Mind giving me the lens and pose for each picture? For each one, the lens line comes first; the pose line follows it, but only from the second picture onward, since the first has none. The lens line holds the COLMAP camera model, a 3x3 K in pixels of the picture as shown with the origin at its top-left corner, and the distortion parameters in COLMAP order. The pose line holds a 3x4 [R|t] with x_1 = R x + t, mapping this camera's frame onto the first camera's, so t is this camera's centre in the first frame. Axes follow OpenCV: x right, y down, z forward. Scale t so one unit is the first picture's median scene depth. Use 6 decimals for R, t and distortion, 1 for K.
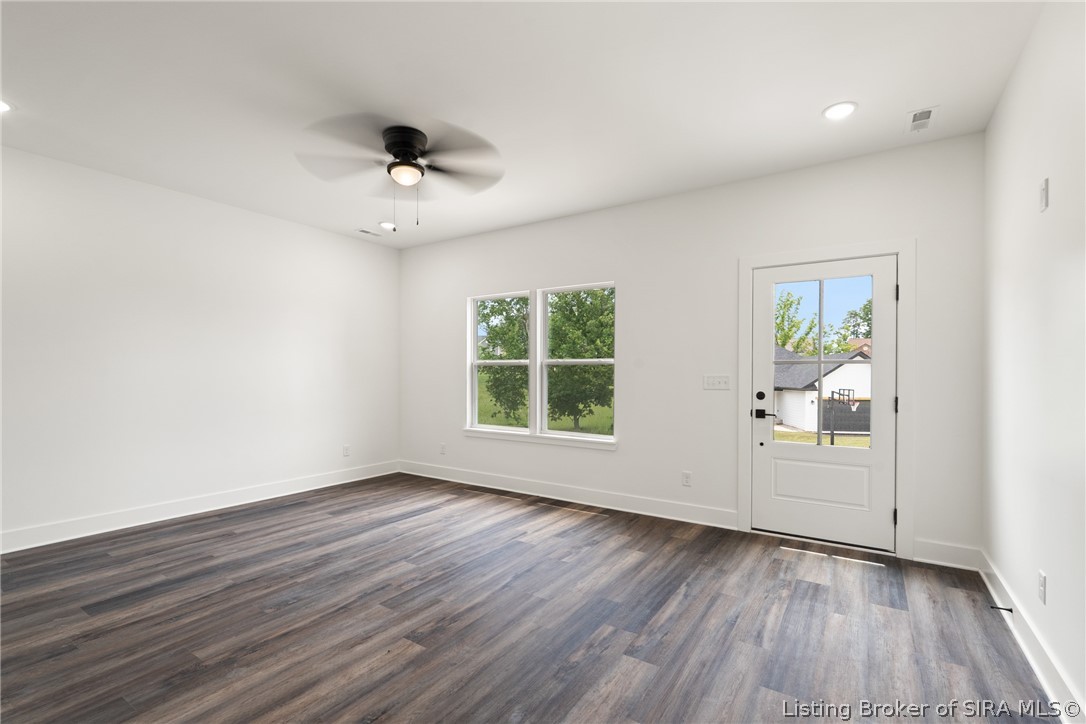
lens RADIAL K [[485.0, 0, 544.2], [0, 485.0, 380.0], [0, 0, 1]] dist [-0.003976, -0.000294]
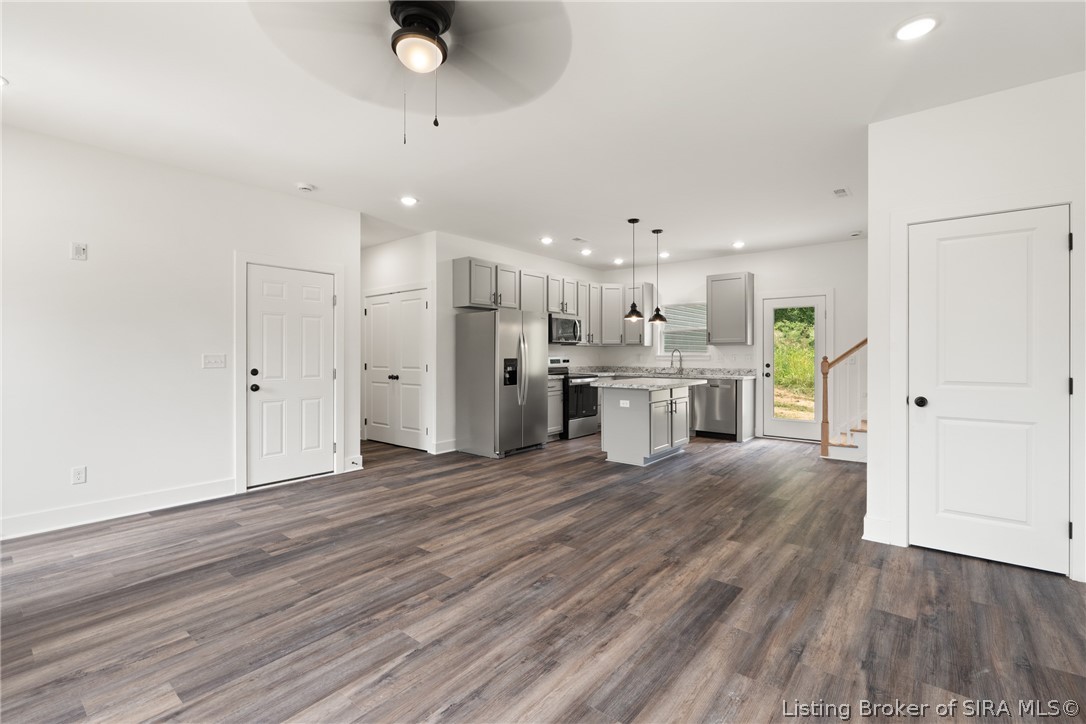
lens RADIAL K [[485.0, 0, 549.9], [0, 485.0, 359.1], [0, 0, 1]] dist [-0.003976, -0.000294]
pose [[-0.996095, -0.004237, 0.088182, -0.485980], [-0.002333, 0.999762, 0.021678, -0.020331], [-0.088253, 0.021388, -0.995868, 1.521859]]
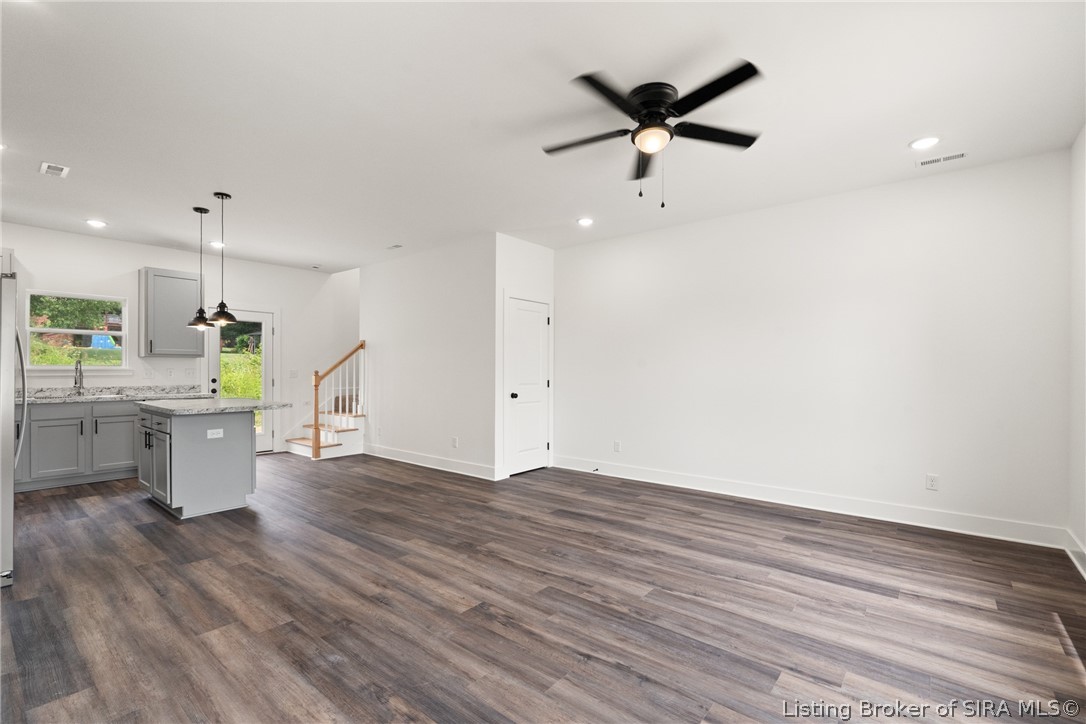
lens RADIAL K [[485.0, 0, 543.1], [0, 485.0, 371.9], [0, 0, 1]] dist [-0.003976, -0.000294]
pose [[-0.098283, 0.000461, -0.995158, 0.548849], [-0.015751, 0.999874, 0.002019, -0.007966], [0.995034, 0.015873, -0.098263, 0.826138]]
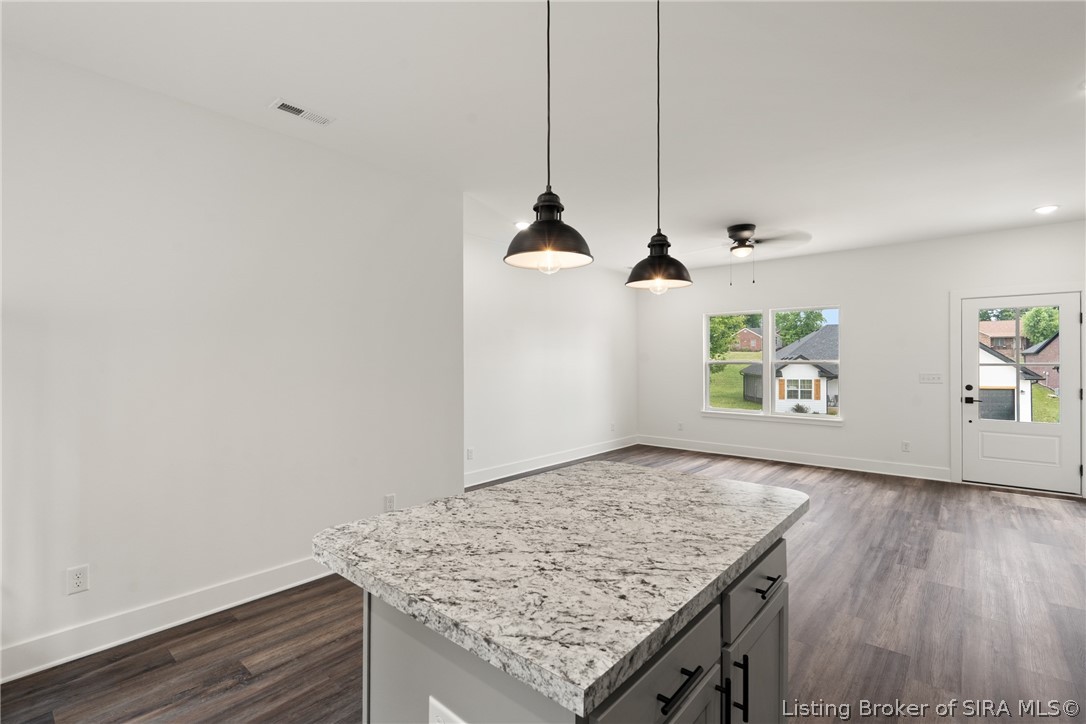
lens RADIAL K [[485.0, 0, 550.0], [0, 485.0, 366.2], [0, 0, 1]] dist [-0.003976, -0.000294]
pose [[0.992243, -0.006657, -0.124135, -0.672221], [0.006087, 0.999969, -0.004966, -0.035286], [0.124164, 0.004172, 0.992253, -0.637445]]
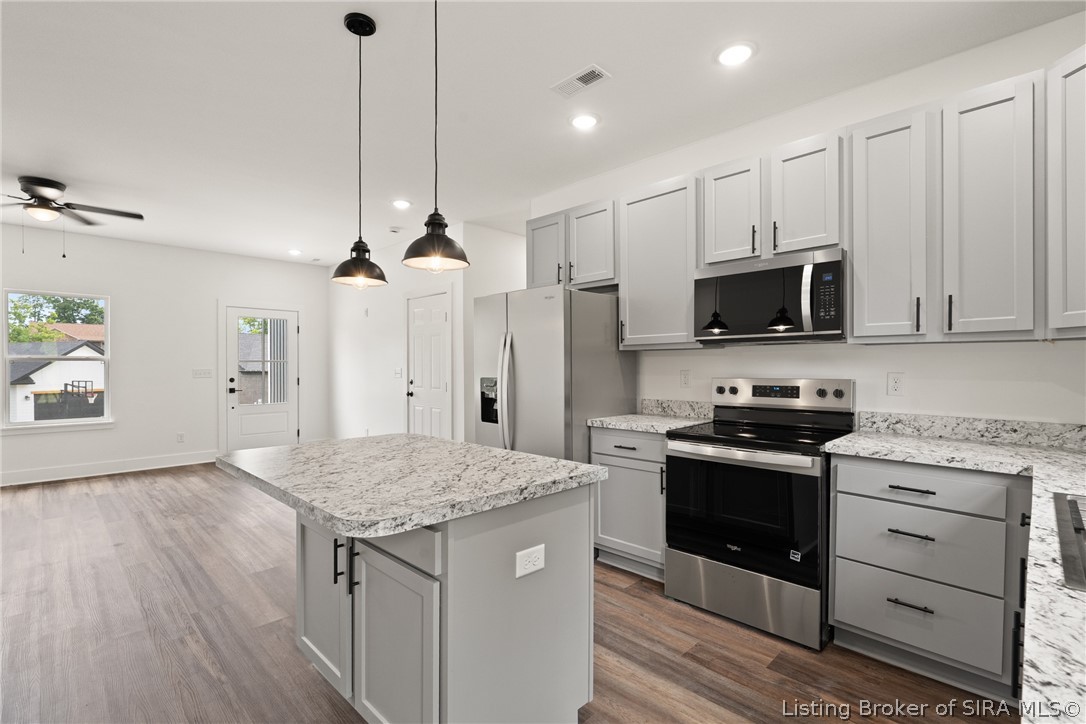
lens RADIAL K [[485.0, 0, 534.0], [0, 485.0, 364.4], [0, 0, 1]] dist [-0.003976, -0.000294]
pose [[0.190402, -0.000292, 0.981706, -1.192130], [0.011388, 0.999933, -0.001911, -0.010362], [-0.981640, 0.011544, 0.190392, -0.462333]]
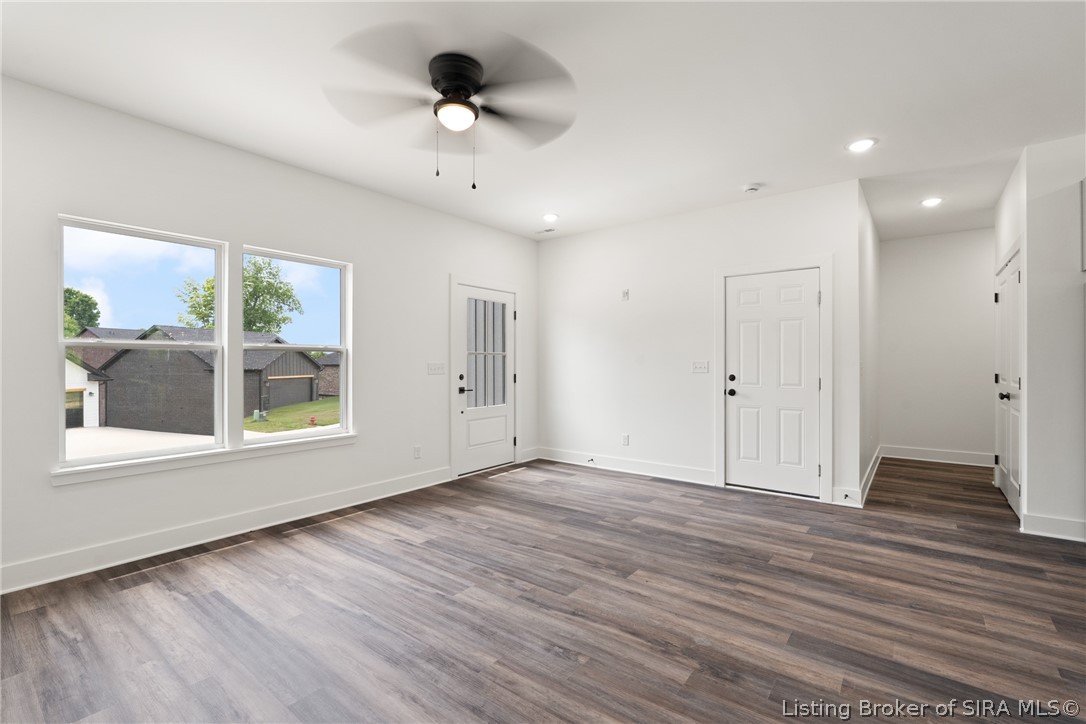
lens RADIAL K [[485.0, 0, 540.3], [0, 485.0, 360.2], [0, 0, 1]] dist [-0.003976, -0.000294]
pose [[0.079337, 0.000742, 0.996848, -1.009184], [0.015340, 0.999880, -0.001965, -0.010920], [-0.996730, 0.015448, 0.079316, 0.736980]]
